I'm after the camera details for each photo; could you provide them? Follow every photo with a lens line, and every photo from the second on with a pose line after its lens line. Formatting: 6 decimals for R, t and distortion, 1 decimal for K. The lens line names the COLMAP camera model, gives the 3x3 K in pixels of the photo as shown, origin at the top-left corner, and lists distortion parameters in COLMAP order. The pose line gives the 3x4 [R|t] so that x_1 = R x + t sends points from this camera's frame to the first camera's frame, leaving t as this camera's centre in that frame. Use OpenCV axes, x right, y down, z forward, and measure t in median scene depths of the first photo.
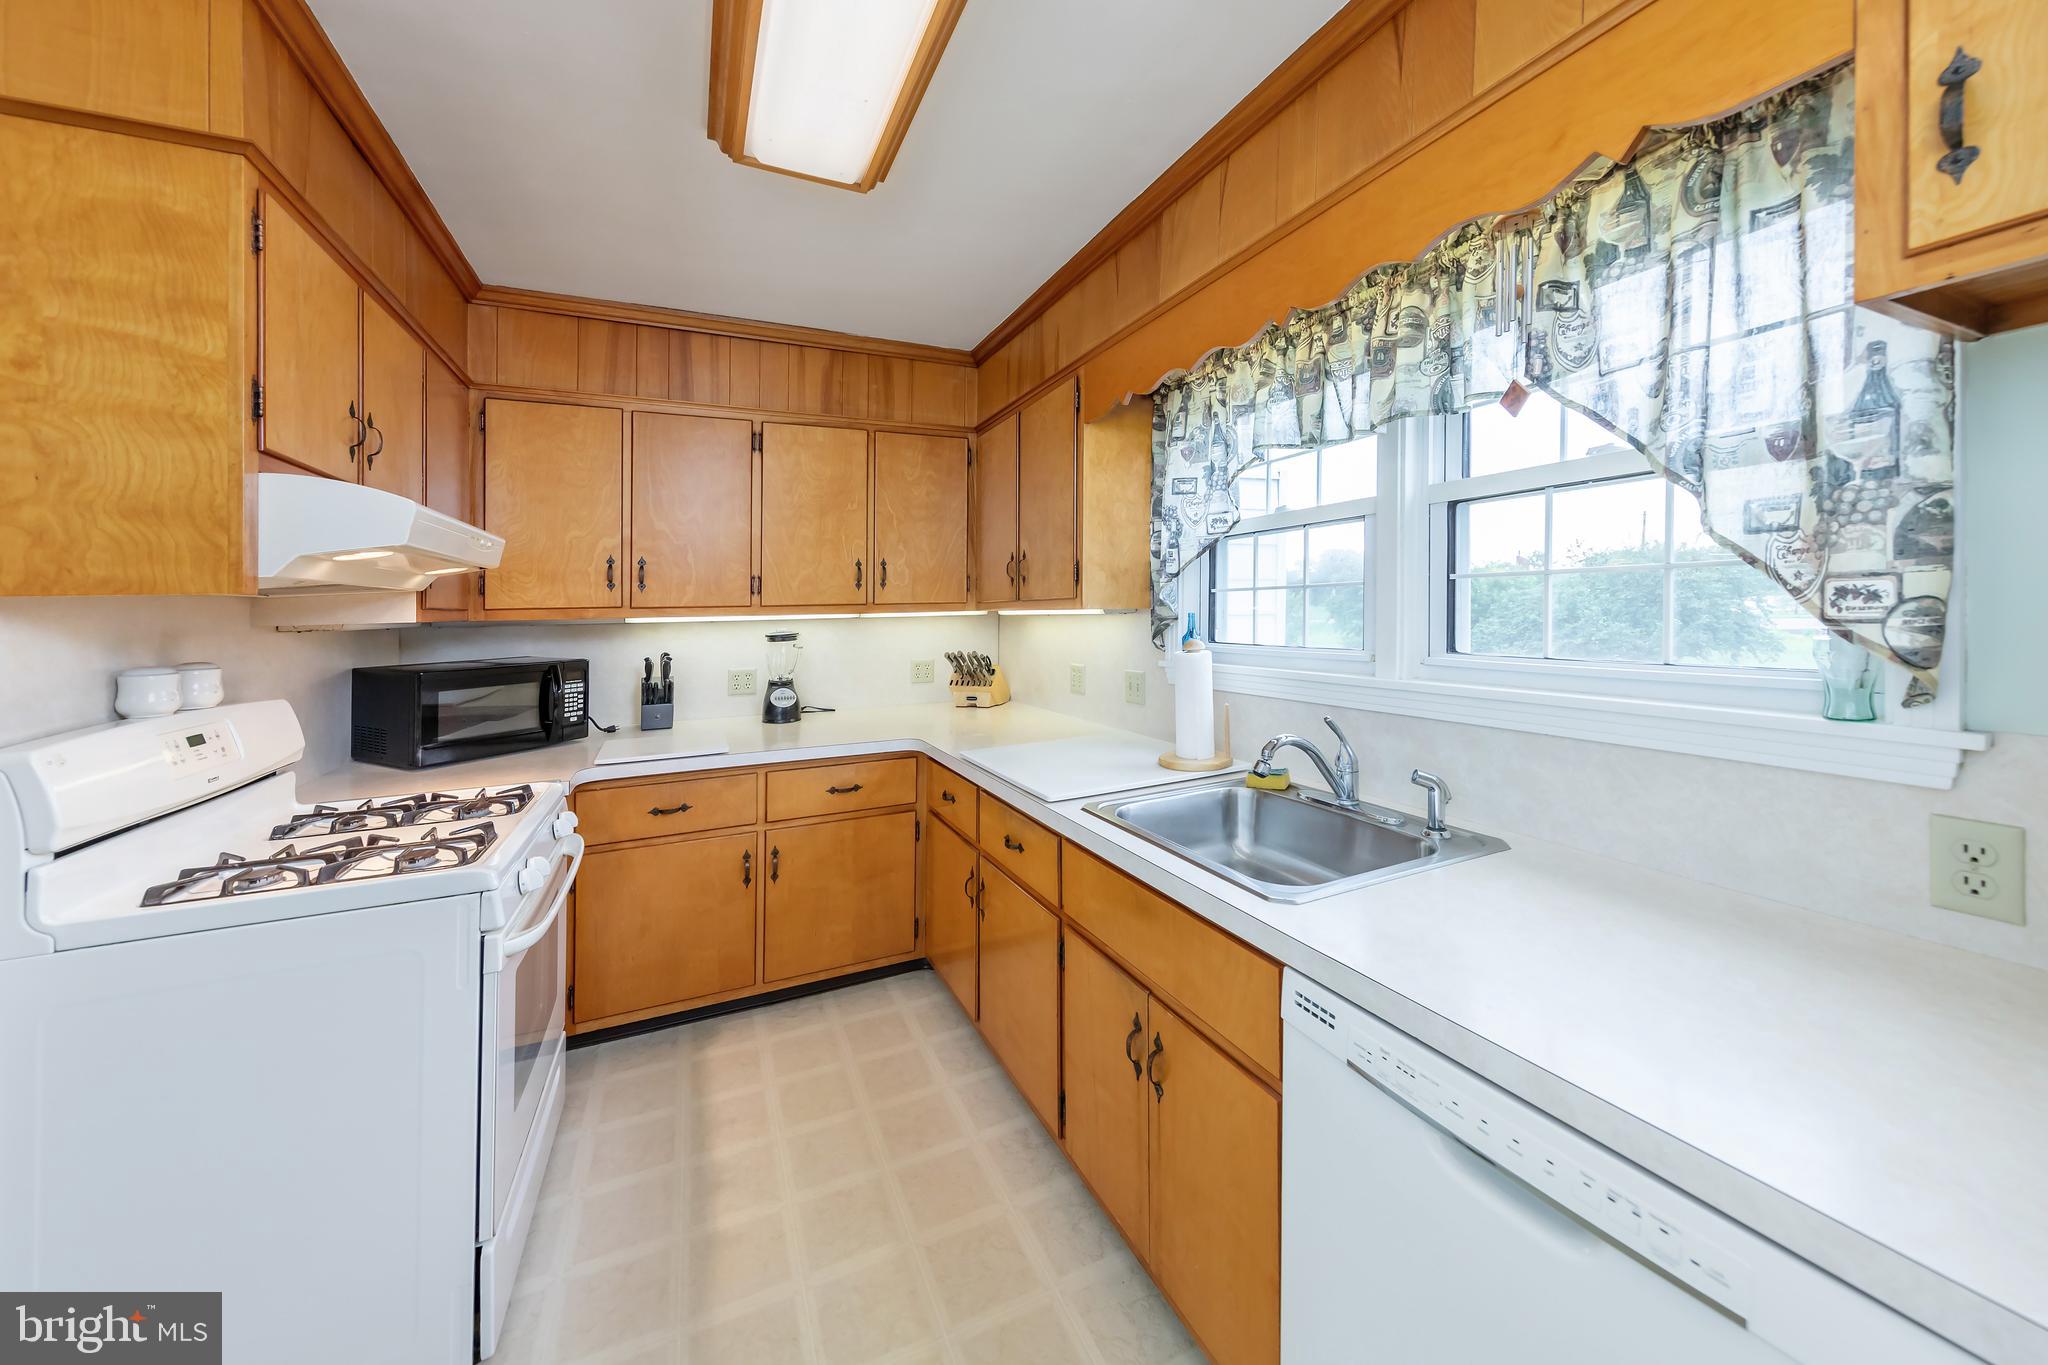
lens RADIAL K [[722.6, 0, 1009.2], [0, 722.6, 593.5], [0, 0, 1]] dist [0.000220, -0.000085]
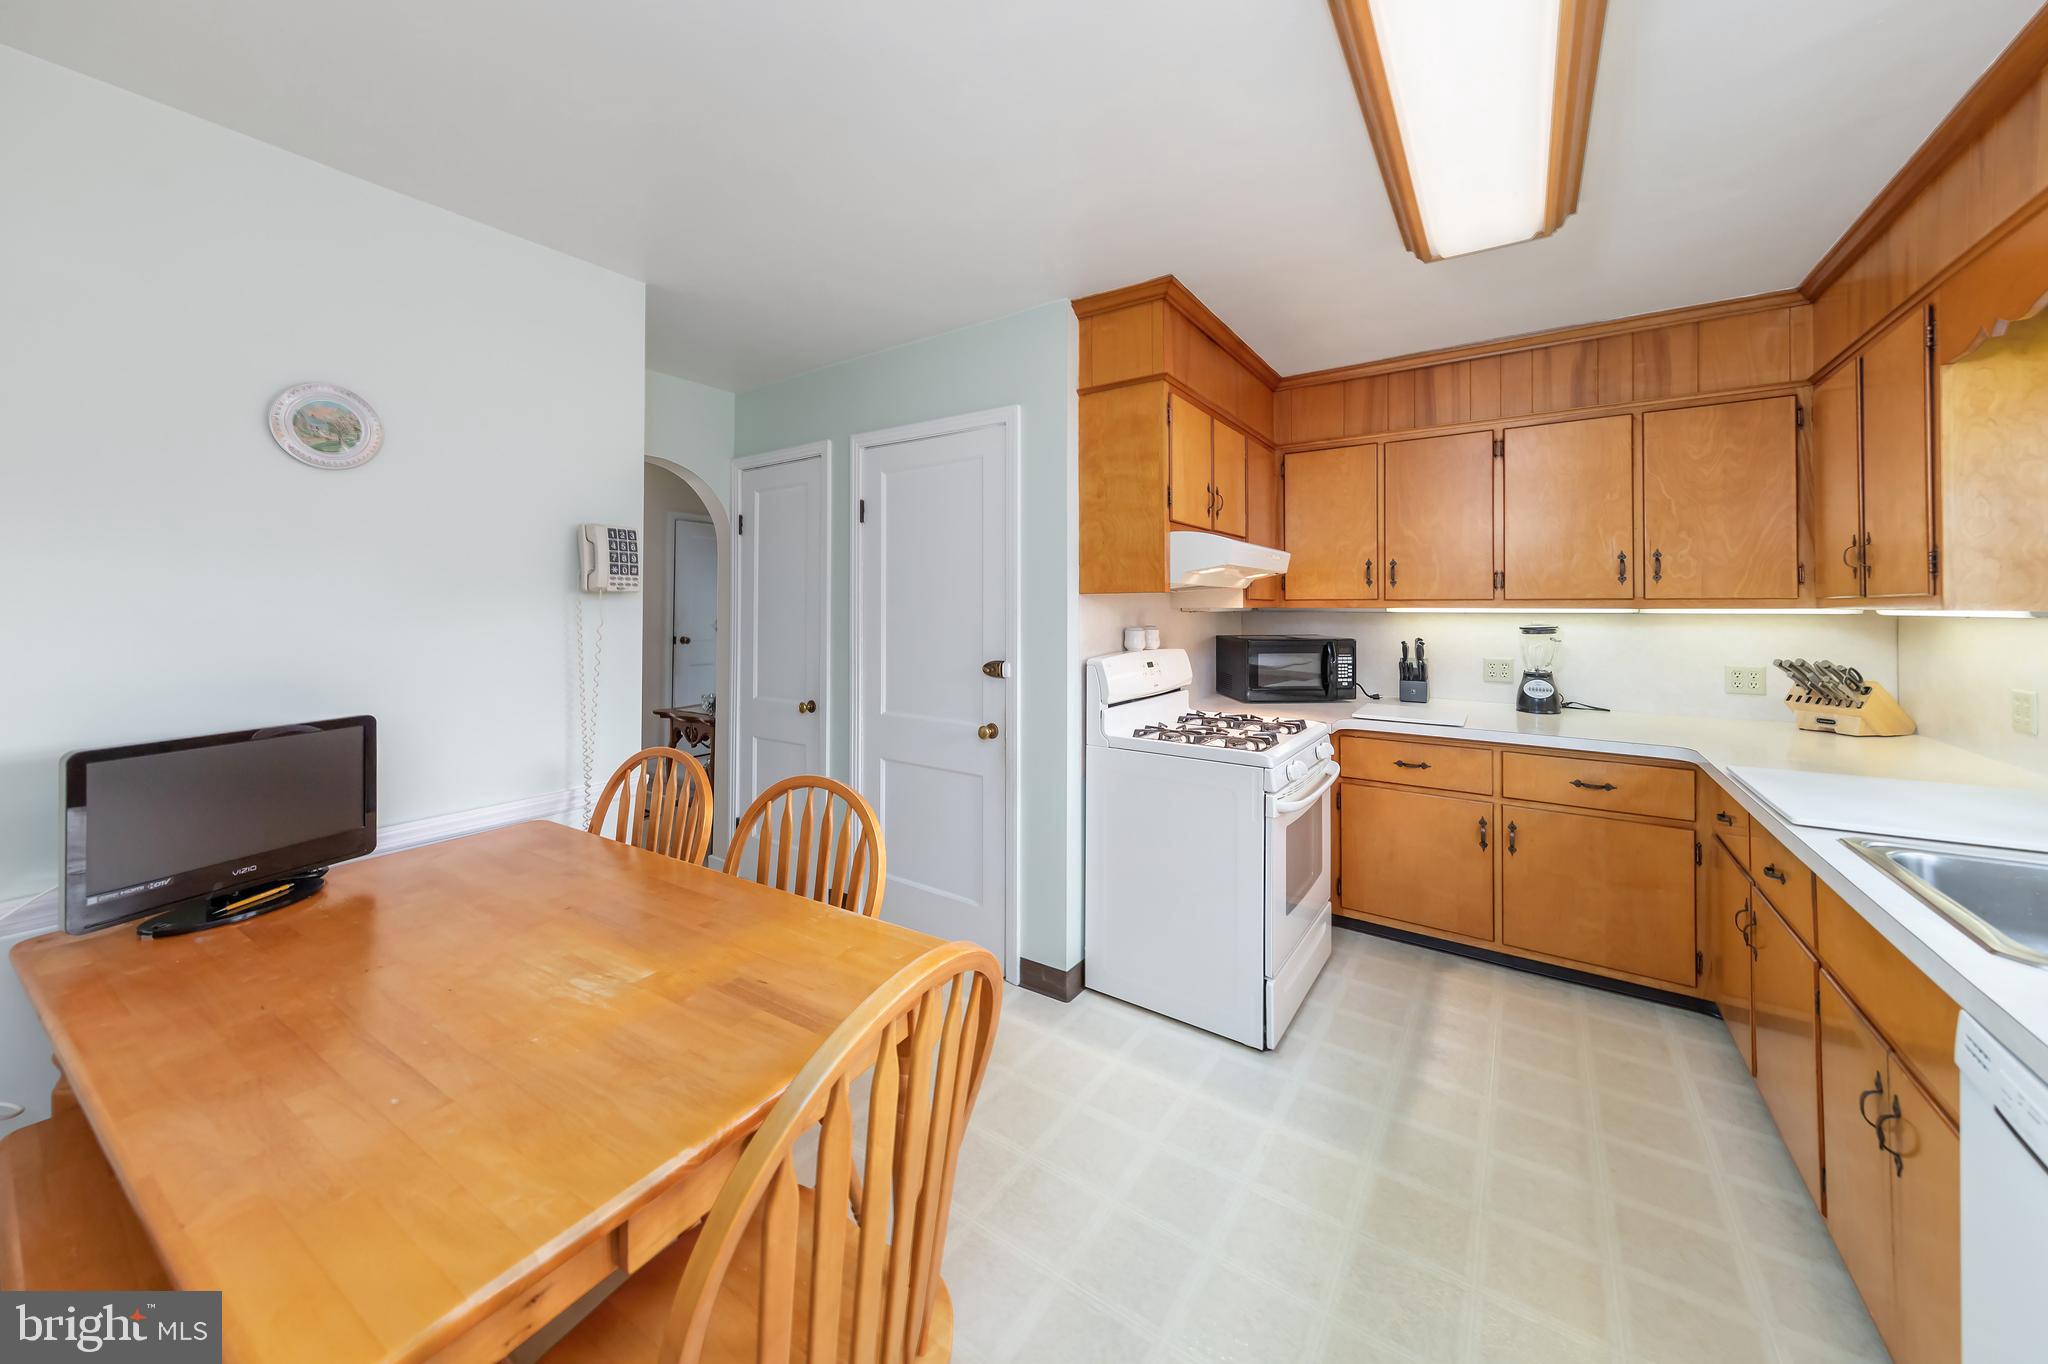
lens RADIAL K [[722.6, 0, 1009.2], [0, 722.6, 593.0], [0, 0, 1]] dist [0.000220, -0.000085]
pose [[0.508672, 0.005213, -0.860945, 0.226510], [0.008130, 0.999908, 0.010857, -0.011043], [0.860922, -0.012522, 0.508583, -0.200159]]
